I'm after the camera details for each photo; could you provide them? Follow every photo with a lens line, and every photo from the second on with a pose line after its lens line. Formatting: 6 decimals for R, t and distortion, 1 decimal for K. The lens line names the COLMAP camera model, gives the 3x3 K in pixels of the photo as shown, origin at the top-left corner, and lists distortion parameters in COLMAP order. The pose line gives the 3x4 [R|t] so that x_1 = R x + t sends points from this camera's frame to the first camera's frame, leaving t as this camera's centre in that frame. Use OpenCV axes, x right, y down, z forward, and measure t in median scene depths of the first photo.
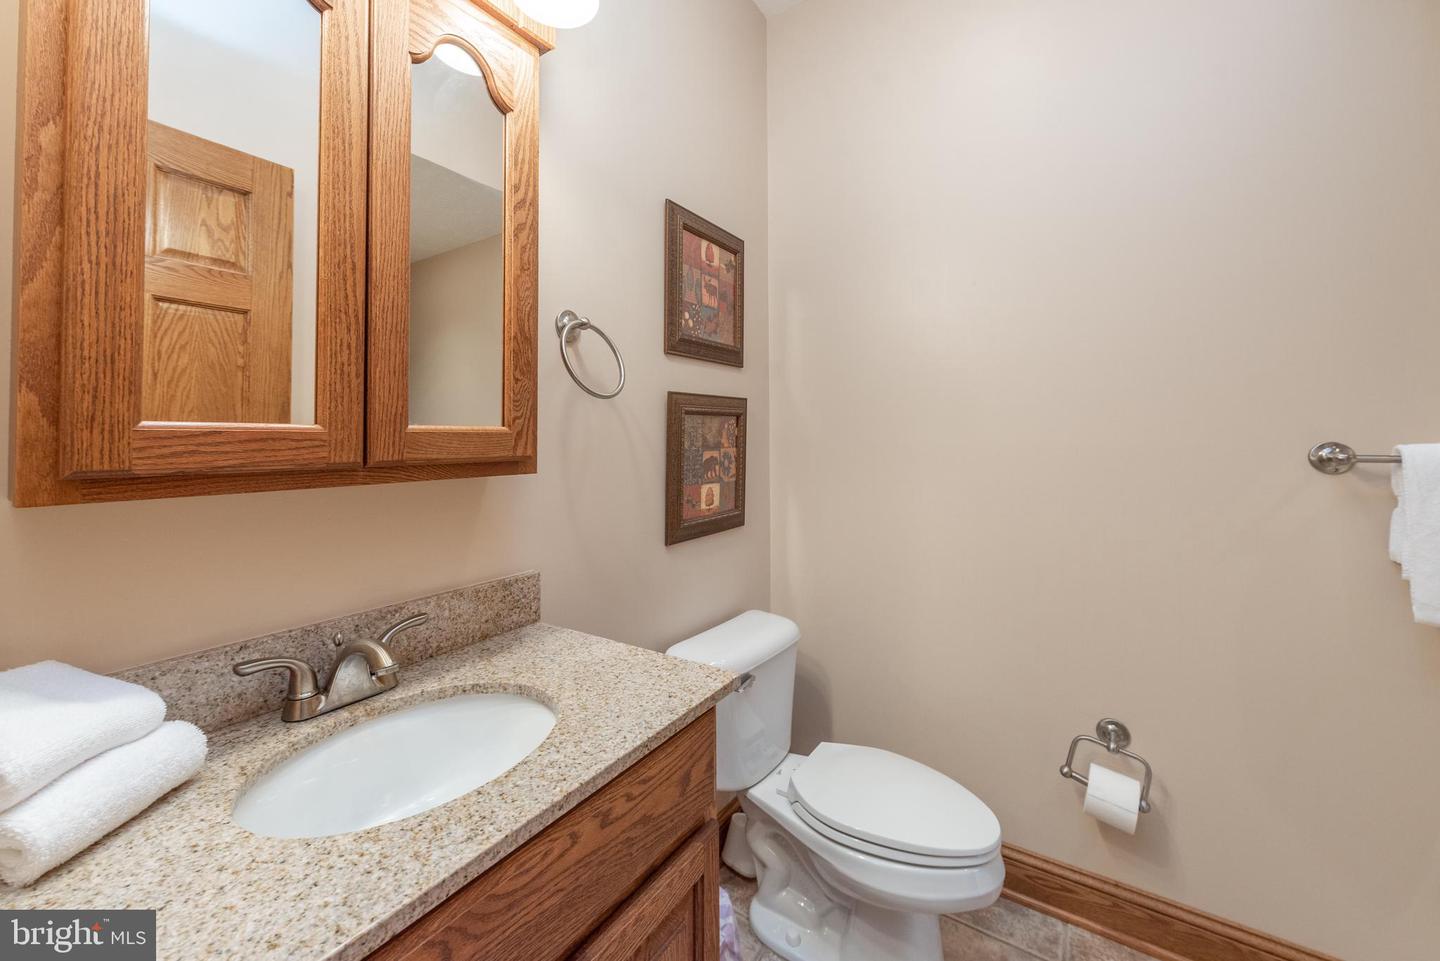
lens RADIAL K [[567.3, 0, 700.5], [0, 567.3, 427.6], [0, 0, 1]] dist [-0.001705, -0.001258]
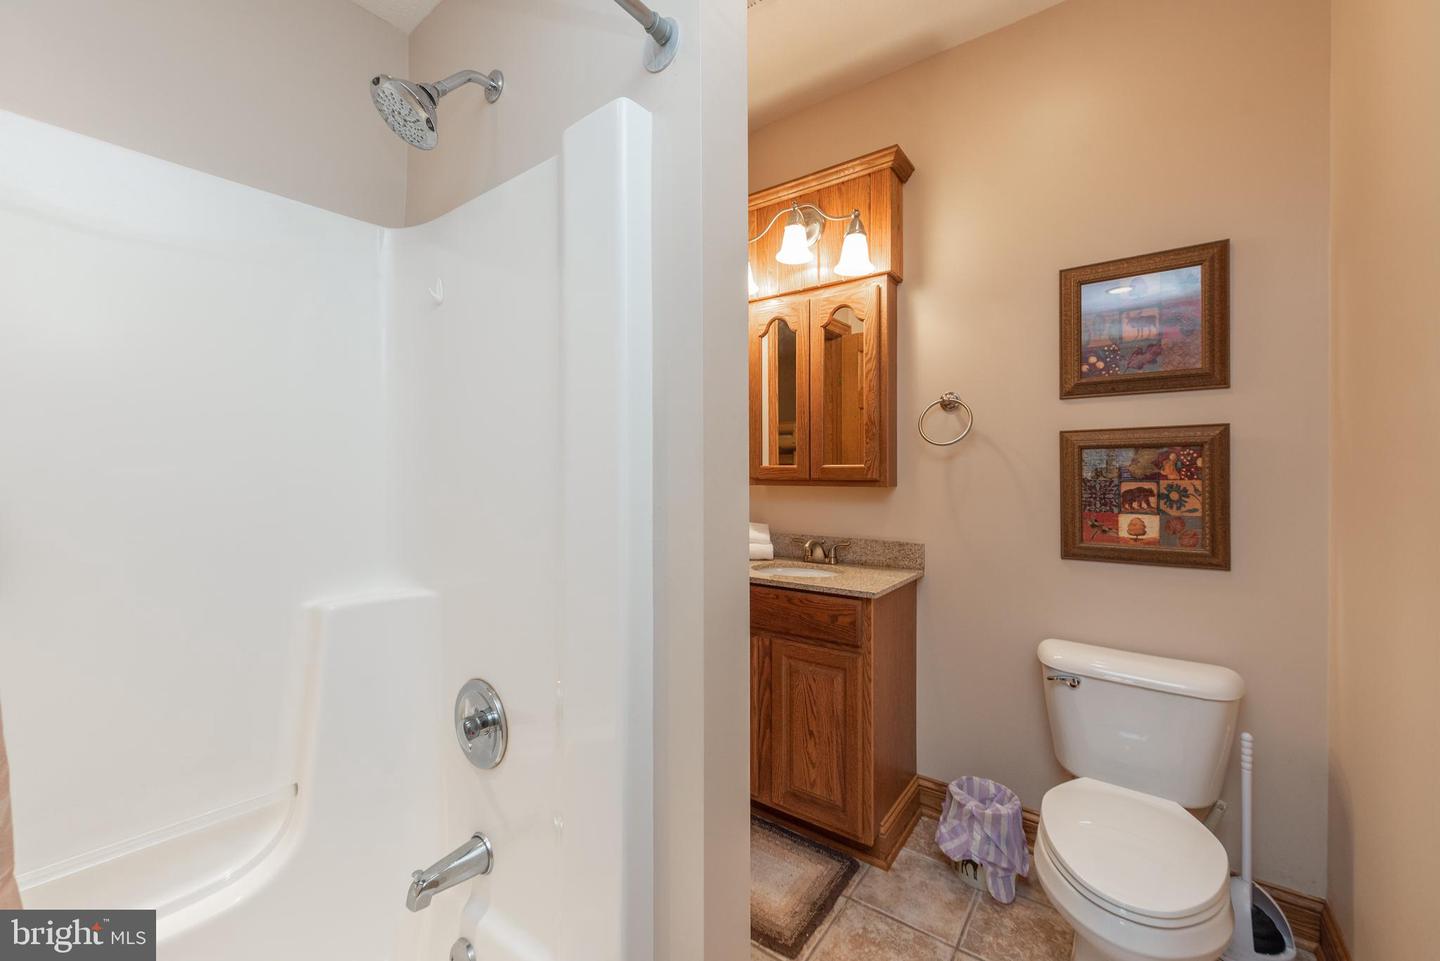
lens RADIAL K [[567.3, 0, 719.8], [0, 567.3, 473.5], [0, 0, 1]] dist [-0.001705, -0.001258]
pose [[-0.024789, 0.014889, -0.999582, 1.533384], [0.023567, 0.999620, 0.014305, -0.009921], [0.999415, -0.023203, -0.025130, 0.400343]]
